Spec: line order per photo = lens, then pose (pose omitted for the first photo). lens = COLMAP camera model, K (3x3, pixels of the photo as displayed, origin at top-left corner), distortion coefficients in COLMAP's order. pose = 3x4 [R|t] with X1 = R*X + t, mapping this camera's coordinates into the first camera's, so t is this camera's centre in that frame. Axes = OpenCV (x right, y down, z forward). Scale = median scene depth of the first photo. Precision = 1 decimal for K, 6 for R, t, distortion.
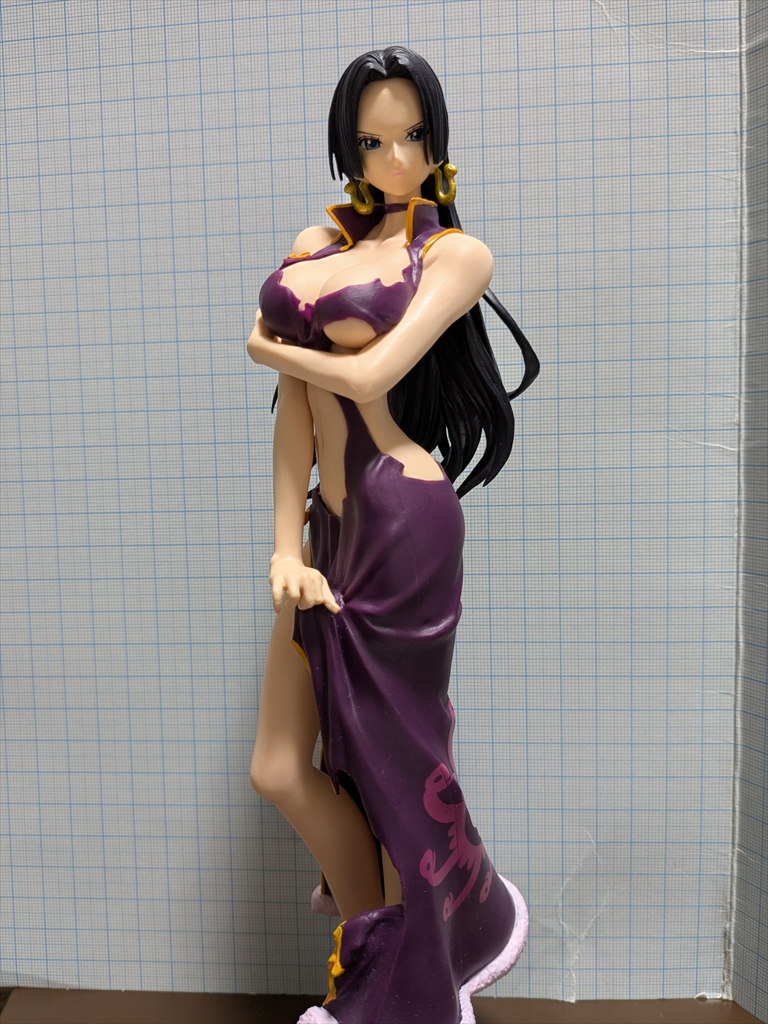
lens RADIAL K [[875.8, 0, 396.5], [0, 875.8, 538.3], [0, 0, 1]] dist [-0.045699, -0.010966]
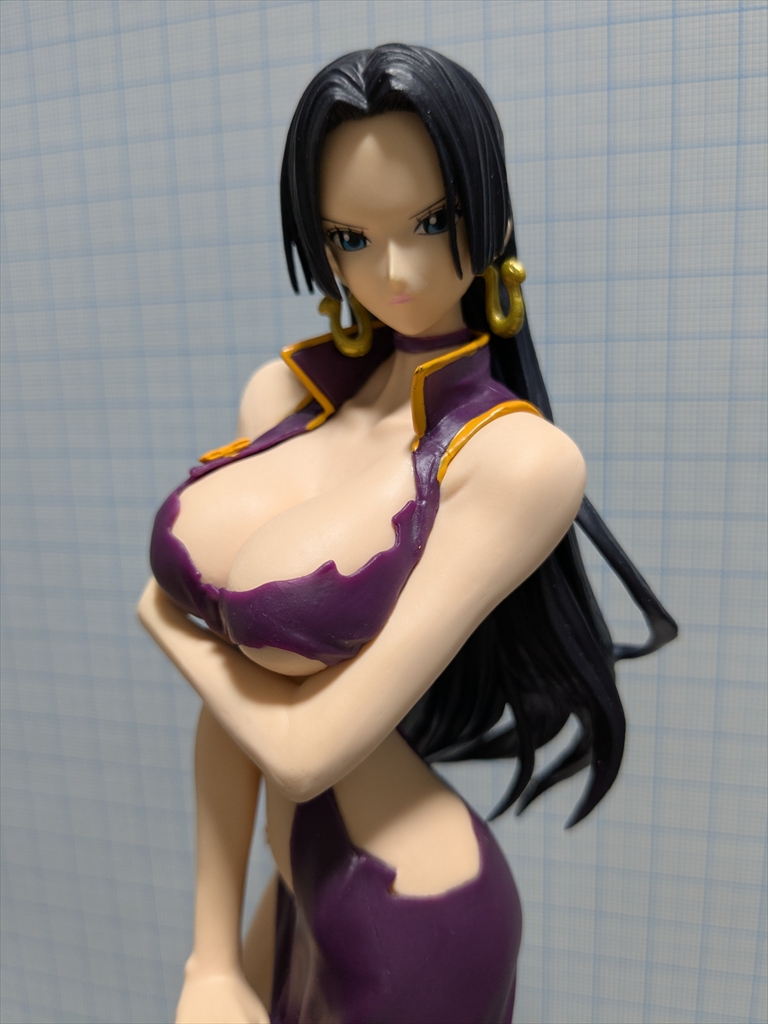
lens RADIAL K [[875.8, 0, 401.0], [0, 875.8, 486.5], [0, 0, 1]] dist [-0.045699, -0.010966]
pose [[0.980434, 0.032539, -0.194138, 0.105527], [-0.013489, 0.995030, 0.098656, -0.361838], [0.196384, -0.094108, 0.976001, 0.487881]]
